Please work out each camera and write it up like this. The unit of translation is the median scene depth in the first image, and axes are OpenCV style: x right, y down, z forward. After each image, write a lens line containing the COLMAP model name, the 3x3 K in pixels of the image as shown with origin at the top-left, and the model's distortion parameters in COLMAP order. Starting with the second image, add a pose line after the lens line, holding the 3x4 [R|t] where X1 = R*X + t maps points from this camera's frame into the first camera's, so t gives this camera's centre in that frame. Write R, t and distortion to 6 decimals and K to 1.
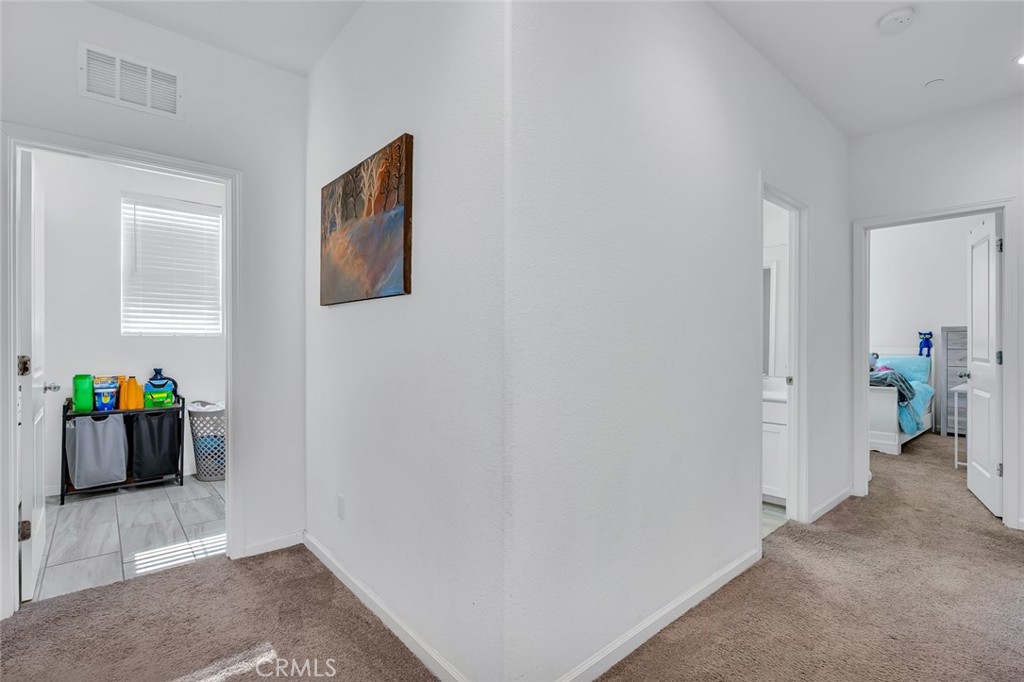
lens RADIAL K [[482.1, 0, 511.8], [0, 482.1, 345.0], [0, 0, 1]] dist [-0.023783, -0.000483]
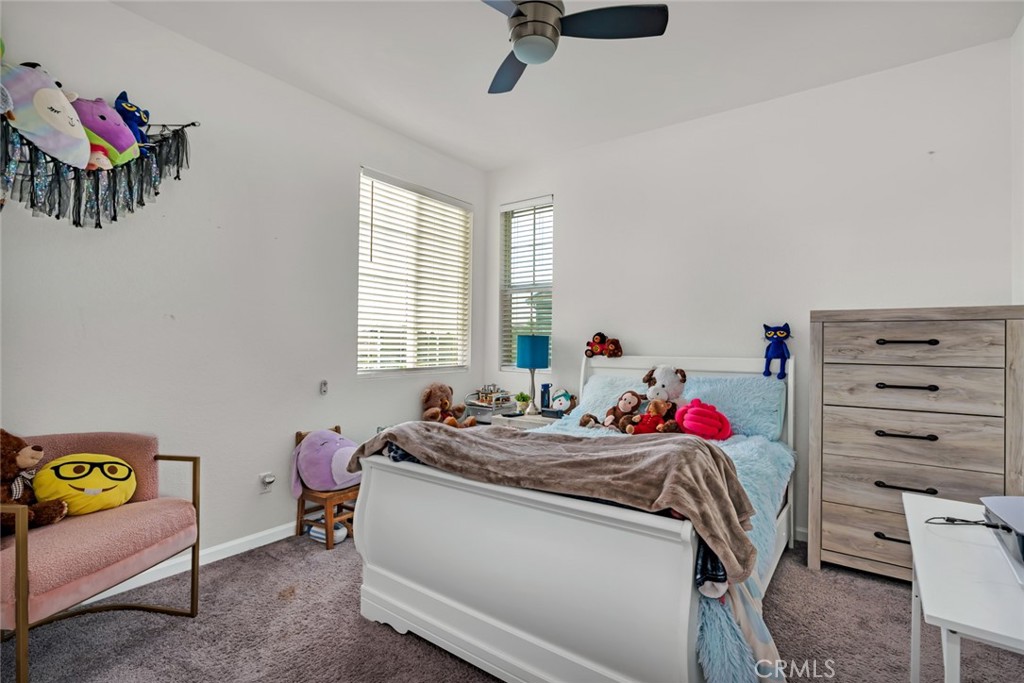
lens RADIAL K [[482.1, 0, 510.7], [0, 482.1, 340.4], [0, 0, 1]] dist [-0.023783, -0.000483]
pose [[0.973286, 0.015934, 0.229043, 0.527517], [-0.012613, 0.999793, -0.015958, -0.001557], [-0.229250, 0.012643, 0.973286, 0.619888]]
